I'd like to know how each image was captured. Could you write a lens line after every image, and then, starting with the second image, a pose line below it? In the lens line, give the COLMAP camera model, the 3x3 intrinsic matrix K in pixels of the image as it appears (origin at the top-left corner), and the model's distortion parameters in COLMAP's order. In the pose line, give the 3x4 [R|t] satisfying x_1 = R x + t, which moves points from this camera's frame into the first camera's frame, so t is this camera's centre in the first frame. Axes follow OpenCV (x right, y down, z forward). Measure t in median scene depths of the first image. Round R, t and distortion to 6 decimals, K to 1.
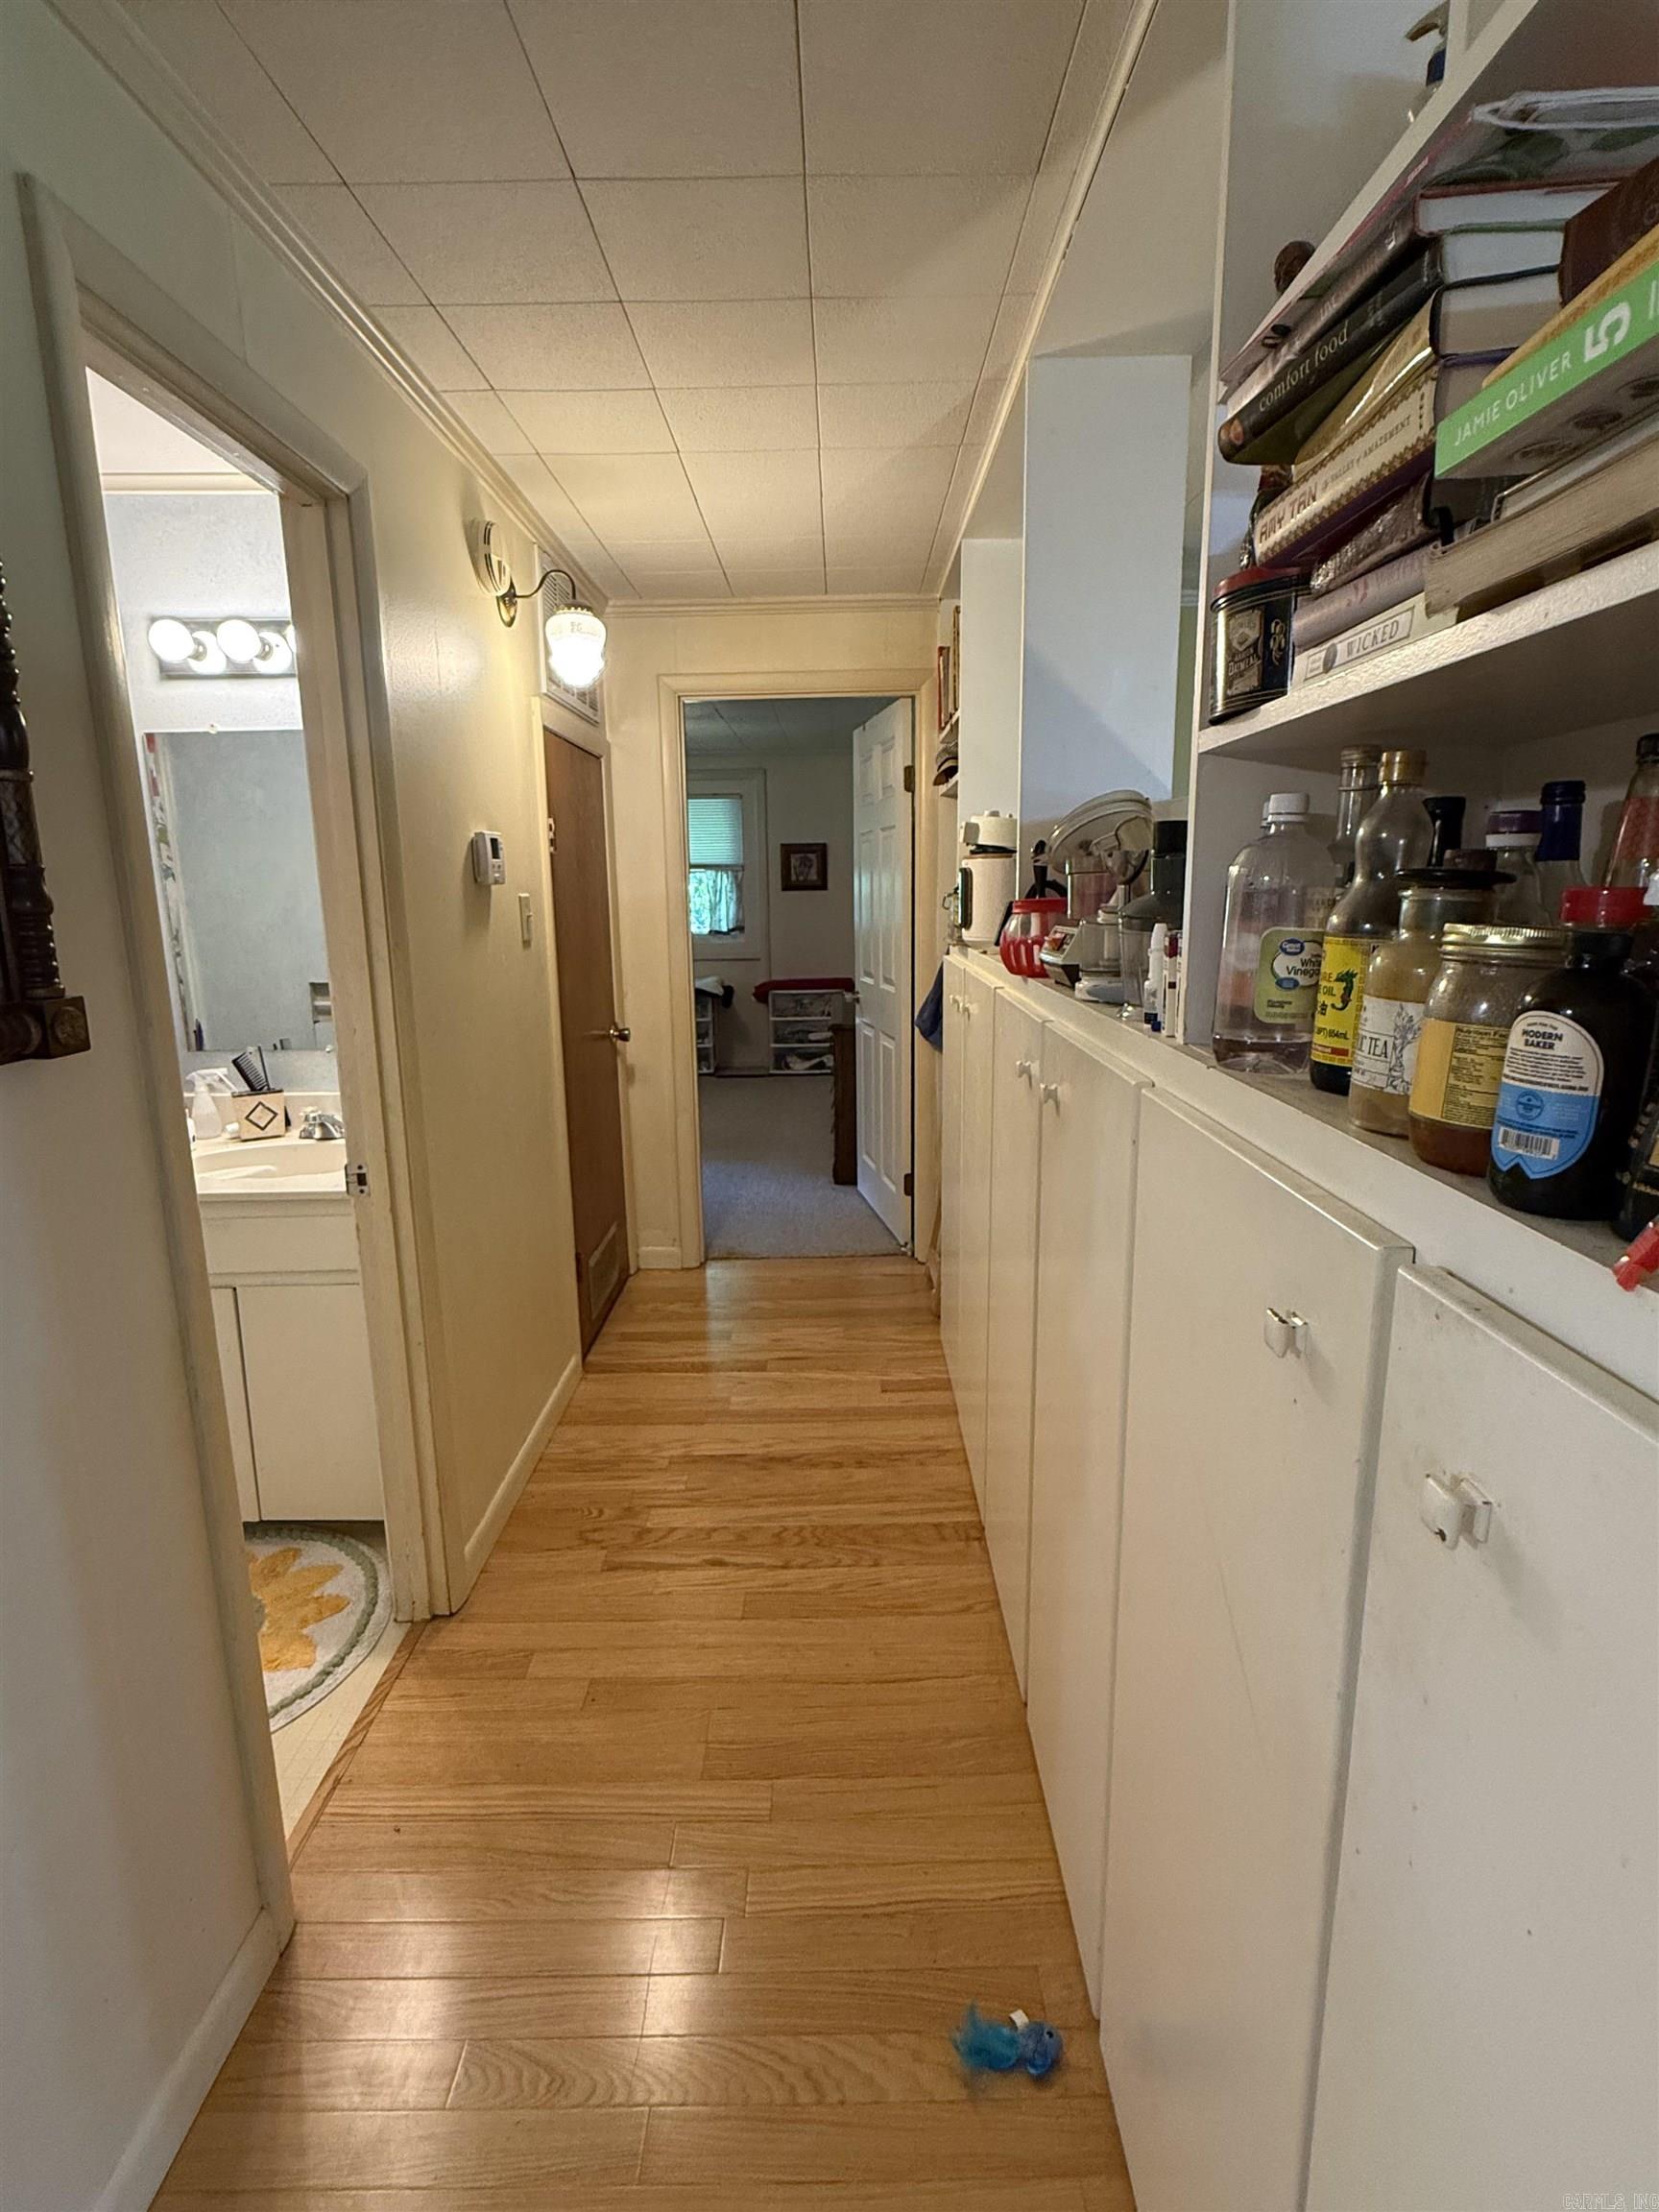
lens RADIAL K [[1071.3, 0, 828.1], [0, 1071.3, 1102.1], [0, 0, 1]] dist [0.002539, -0.000399]
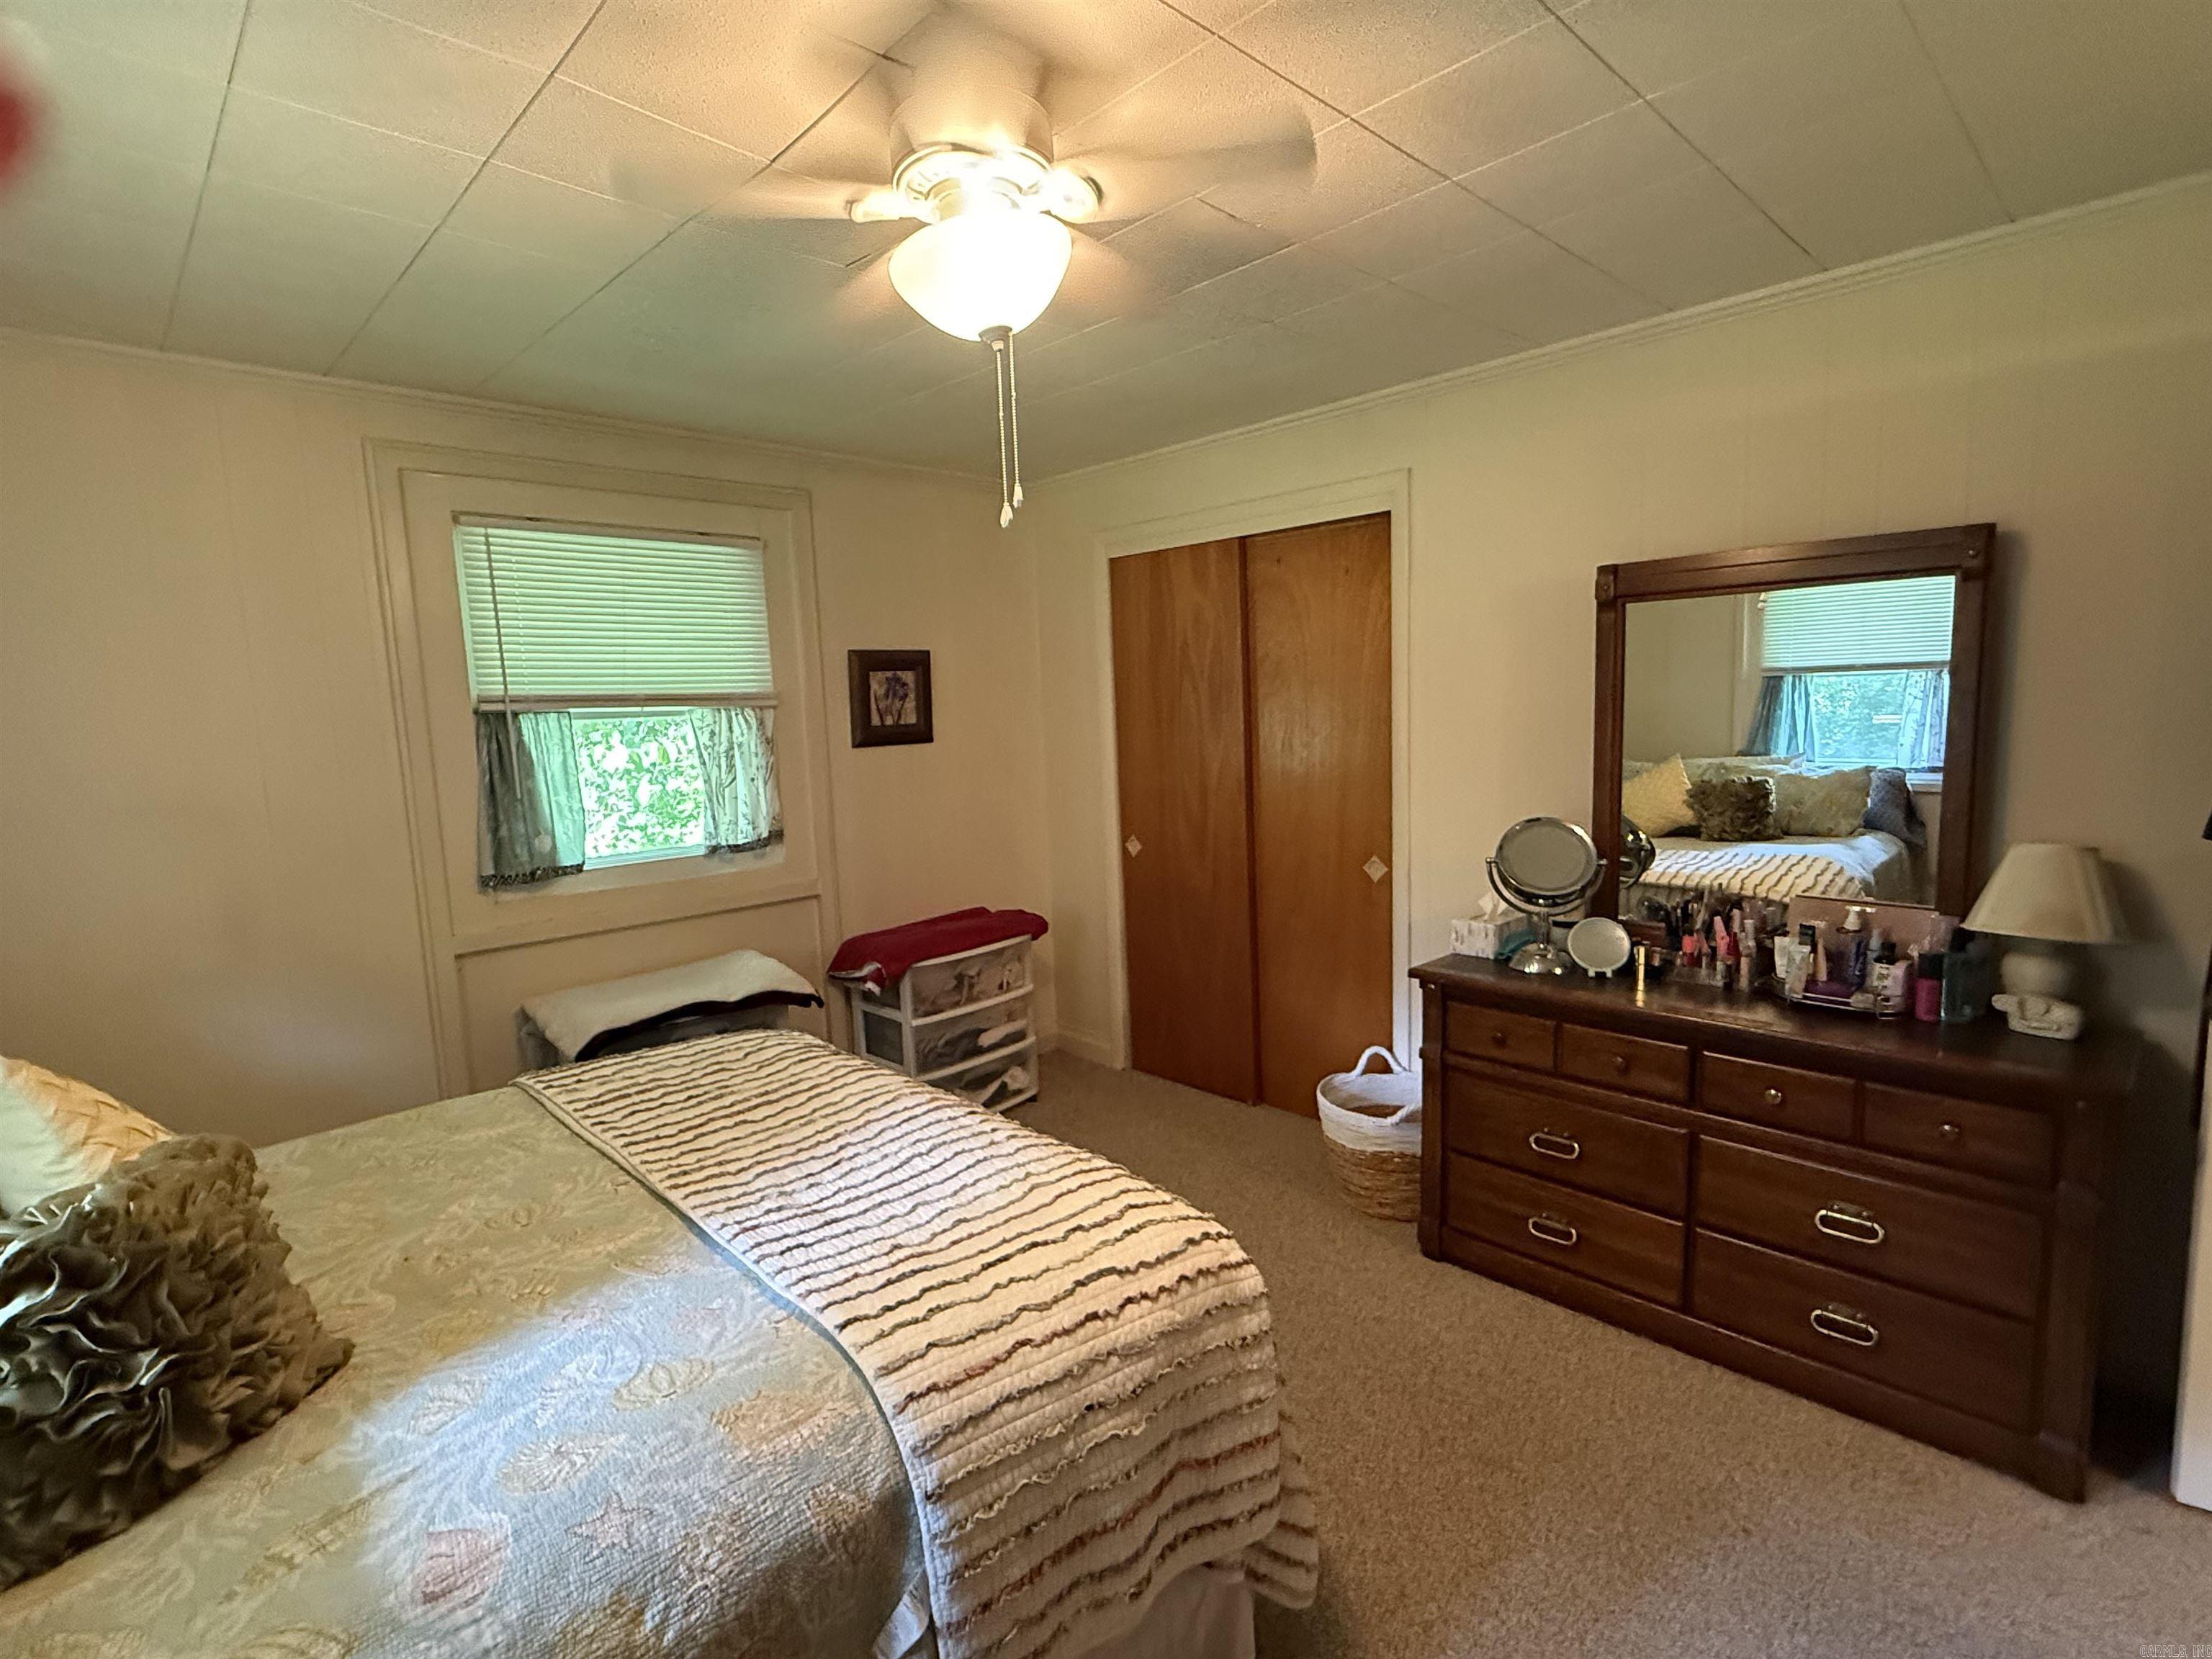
lens RADIAL K [[1071.3, 0, 1113.2], [0, 1071.3, 823.2], [0, 0, 1]] dist [0.002539, -0.000399]
pose [[0.711276, -0.094886, 0.696480, -0.297005], [0.169776, 0.984702, -0.039231, -0.126682], [-0.682102, 0.146149, 0.716503, 0.589032]]
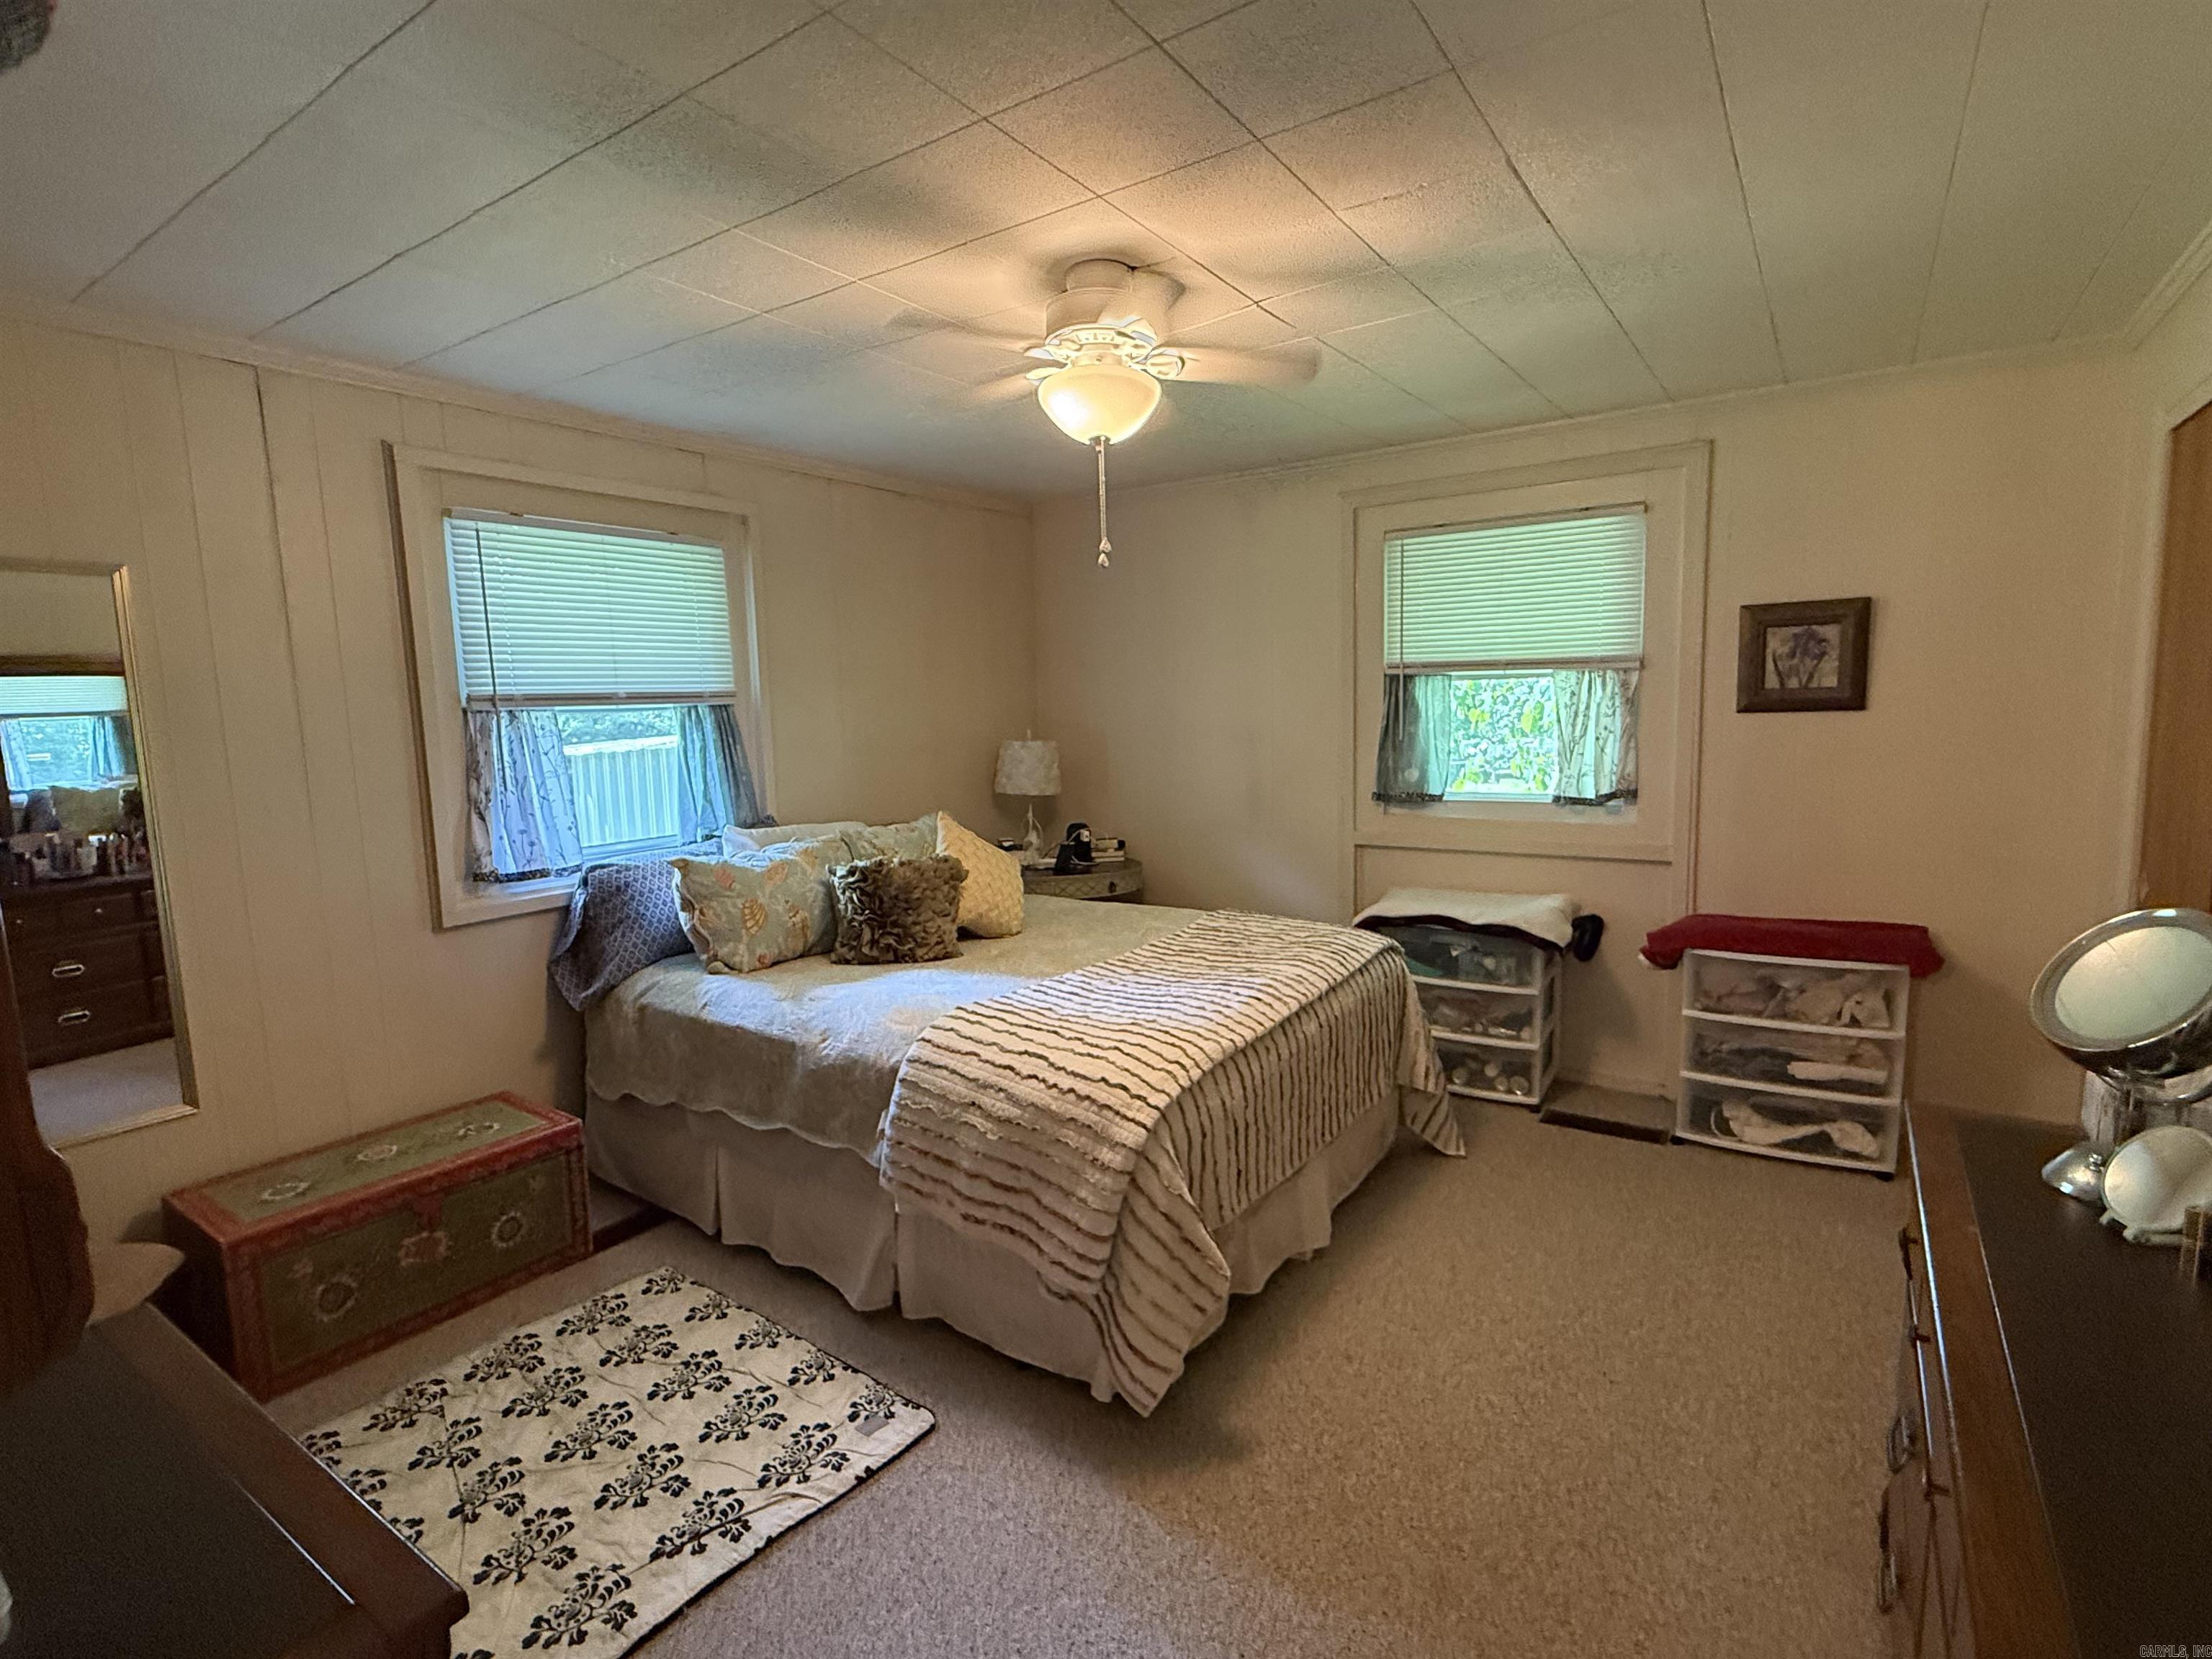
lens RADIAL K [[1071.3, 0, 1096.2], [0, 1071.3, 827.0], [0, 0, 1]] dist [0.002539, -0.000399]
pose [[0.825936, 0.052860, -0.561281, -0.011824], [-0.093041, 0.994723, -0.043232, -0.108347], [0.556034, 0.087929, 0.826495, 0.501110]]
